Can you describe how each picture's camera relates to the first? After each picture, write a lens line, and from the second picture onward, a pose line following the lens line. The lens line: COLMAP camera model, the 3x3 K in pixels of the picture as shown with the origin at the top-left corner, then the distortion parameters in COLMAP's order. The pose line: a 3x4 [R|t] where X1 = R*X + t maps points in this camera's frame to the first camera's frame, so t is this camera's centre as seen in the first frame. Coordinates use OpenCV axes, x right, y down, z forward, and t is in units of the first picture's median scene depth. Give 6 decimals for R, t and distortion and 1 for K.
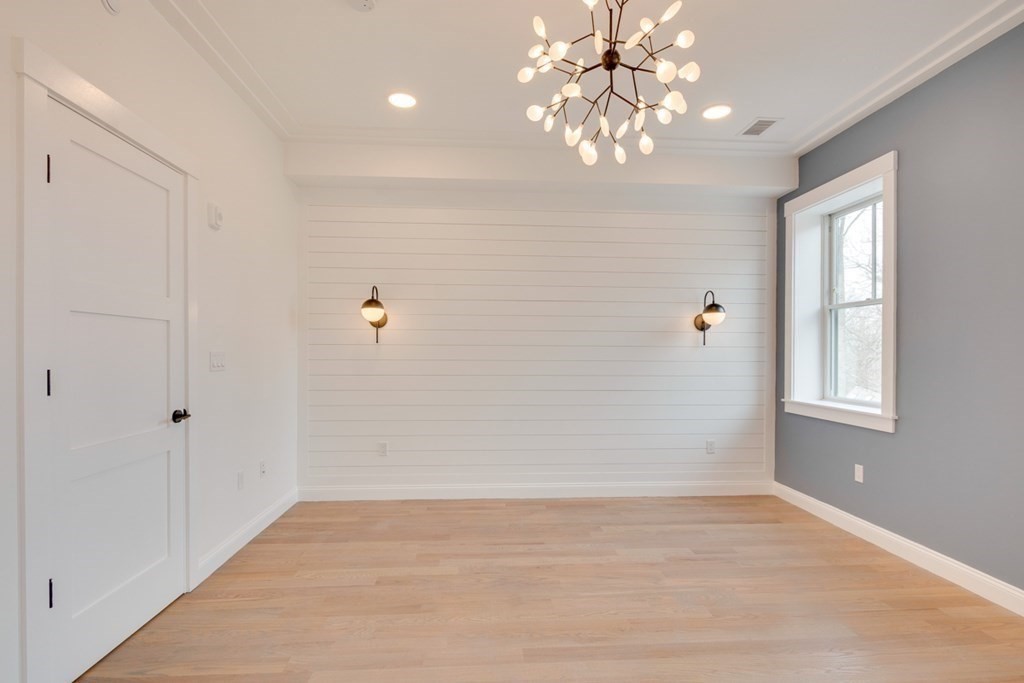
lens RADIAL K [[492.6, 0, 511.1], [0, 492.6, 359.0], [0, 0, 1]] dist [0.001135, -0.005693]
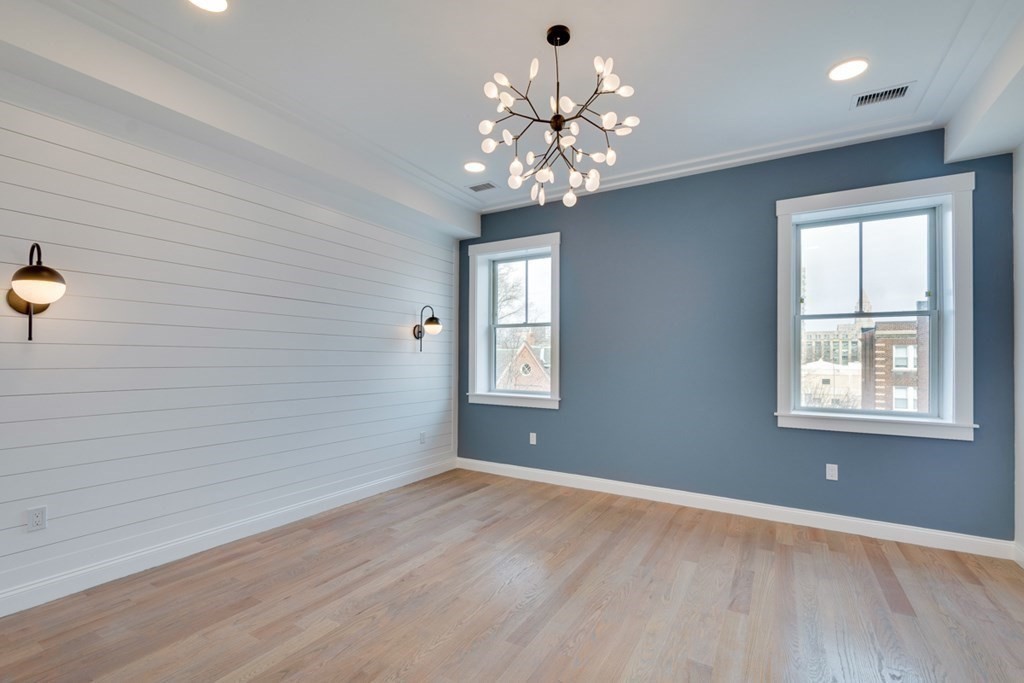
lens RADIAL K [[452.0, 0, 510.7], [0, 452.0, 358.2], [0, 0, 1]] dist [0.009692, -0.000685]
pose [[0.571653, 0.002066, 0.820493, -0.461190], [0.004779, 0.999971, -0.005848, -0.006038], [-0.820482, 0.007265, 0.571626, 0.259325]]
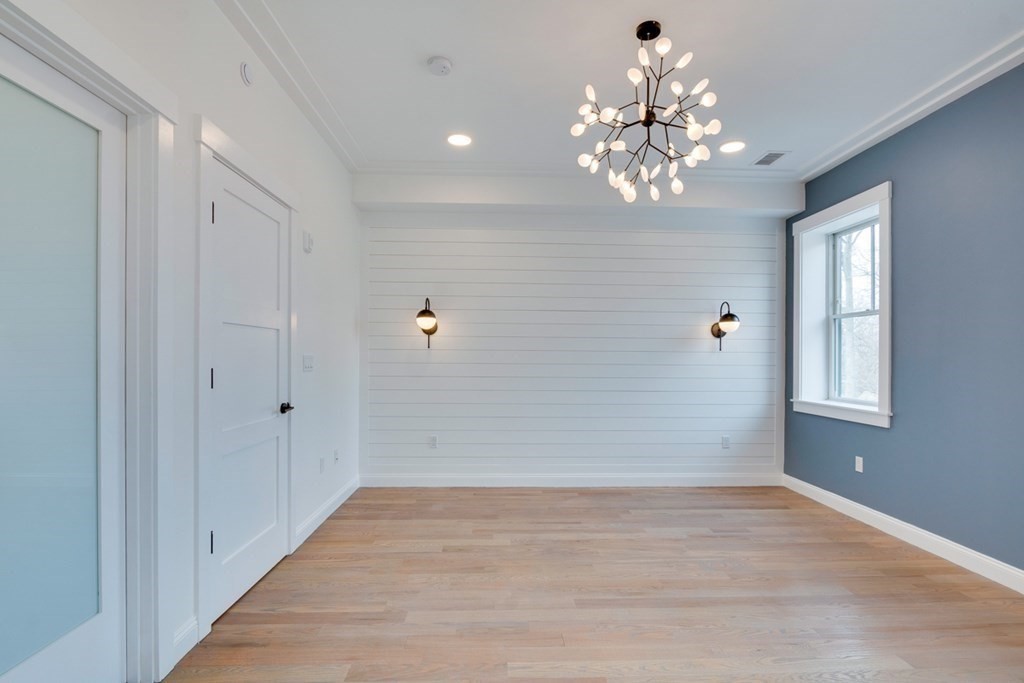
lens RADIAL K [[478.9, 0, 511.2], [0, 478.9, 360.6], [0, 0, 1]] dist [-0.014214, -0.000219]
pose [[0.999559, 0.002656, -0.029585, -0.059165], [-0.002860, 0.999972, -0.006853, 0.003948], [0.029566, 0.006934, 0.999539, -0.112966]]
